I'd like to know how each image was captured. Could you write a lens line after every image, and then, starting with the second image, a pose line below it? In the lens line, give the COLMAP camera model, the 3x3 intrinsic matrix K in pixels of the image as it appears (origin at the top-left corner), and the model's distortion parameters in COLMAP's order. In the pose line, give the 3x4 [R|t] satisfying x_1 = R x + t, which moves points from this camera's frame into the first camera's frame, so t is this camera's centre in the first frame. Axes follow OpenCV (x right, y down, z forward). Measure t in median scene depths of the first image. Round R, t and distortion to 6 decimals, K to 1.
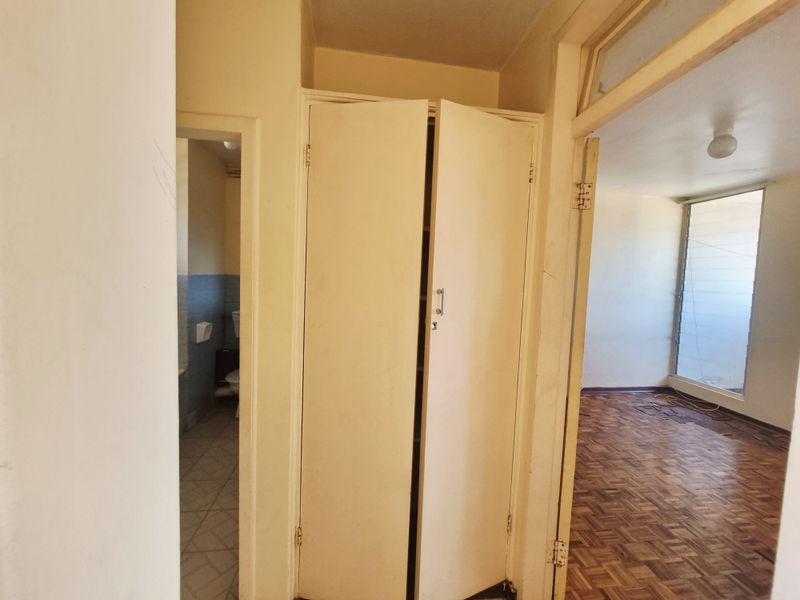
lens RADIAL K [[330.2, 0, 399.1], [0, 330.2, 296.7], [0, 0, 1]] dist [-0.000207, -0.001384]
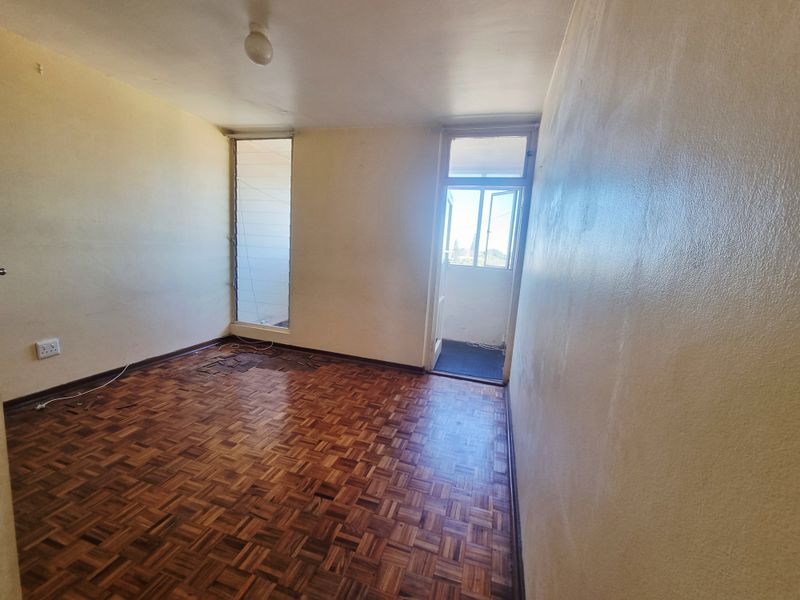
lens RADIAL K [[330.2, 0, 400.3], [0, 330.2, 297.5], [0, 0, 1]] dist [-0.000207, -0.001384]
pose [[0.402774, -0.139012, 0.904682, 0.227782], [0.004112, 0.988664, 0.150085, 0.032813], [-0.915290, -0.056730, 0.398780, 0.244623]]
